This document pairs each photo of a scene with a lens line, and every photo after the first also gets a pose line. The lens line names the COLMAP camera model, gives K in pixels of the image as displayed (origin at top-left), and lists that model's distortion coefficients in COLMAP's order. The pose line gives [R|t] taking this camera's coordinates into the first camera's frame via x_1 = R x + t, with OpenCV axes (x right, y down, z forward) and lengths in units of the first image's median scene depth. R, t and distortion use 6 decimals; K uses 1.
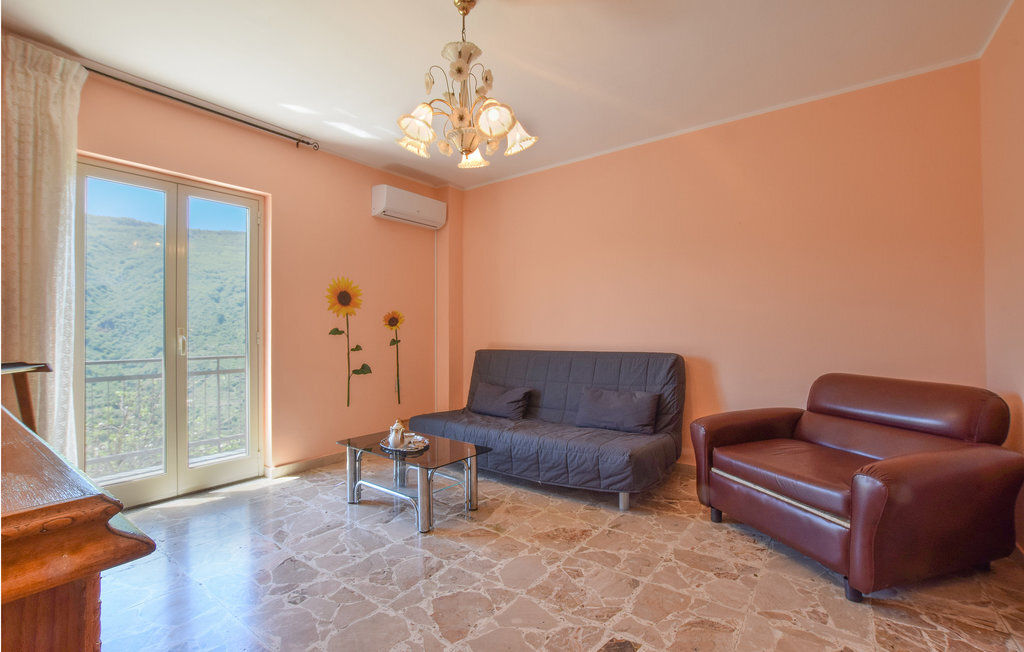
lens RADIAL K [[447.0, 0, 508.7], [0, 447.0, 320.7], [0, 0, 1]] dist [-0.025483, 0.000299]
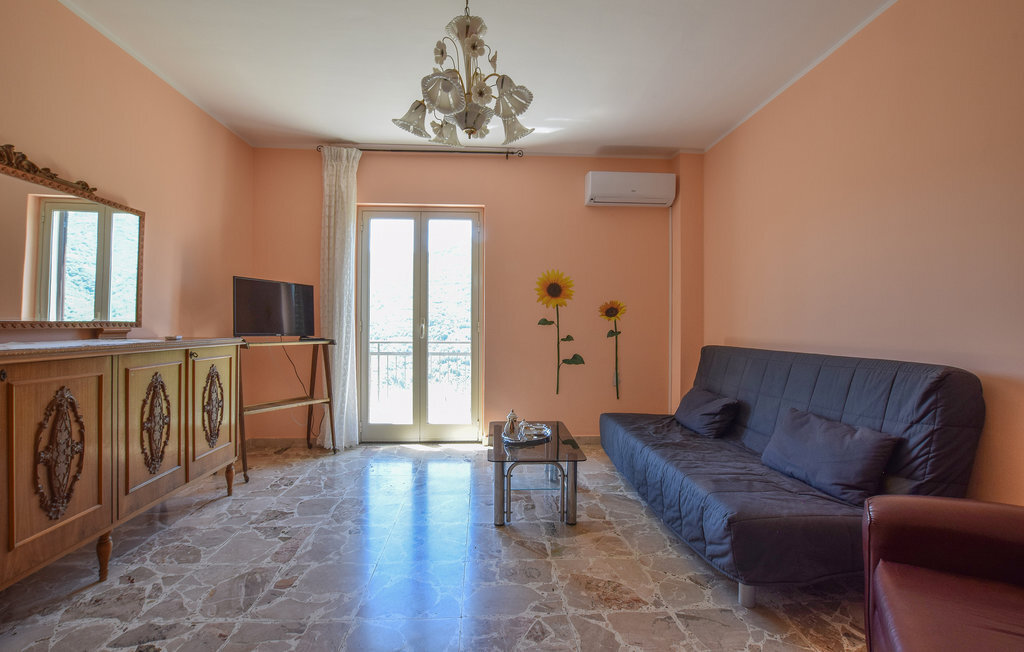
lens RADIAL K [[448.7, 0, 516.6], [0, 448.7, 315.5], [0, 0, 1]] dist [-0.025889, 0.000248]
pose [[0.648821, -0.006828, -0.760911, 0.419024], [0.009744, 0.999952, -0.000664, 0.010115], [0.760879, -0.006983, 0.648856, 0.279381]]
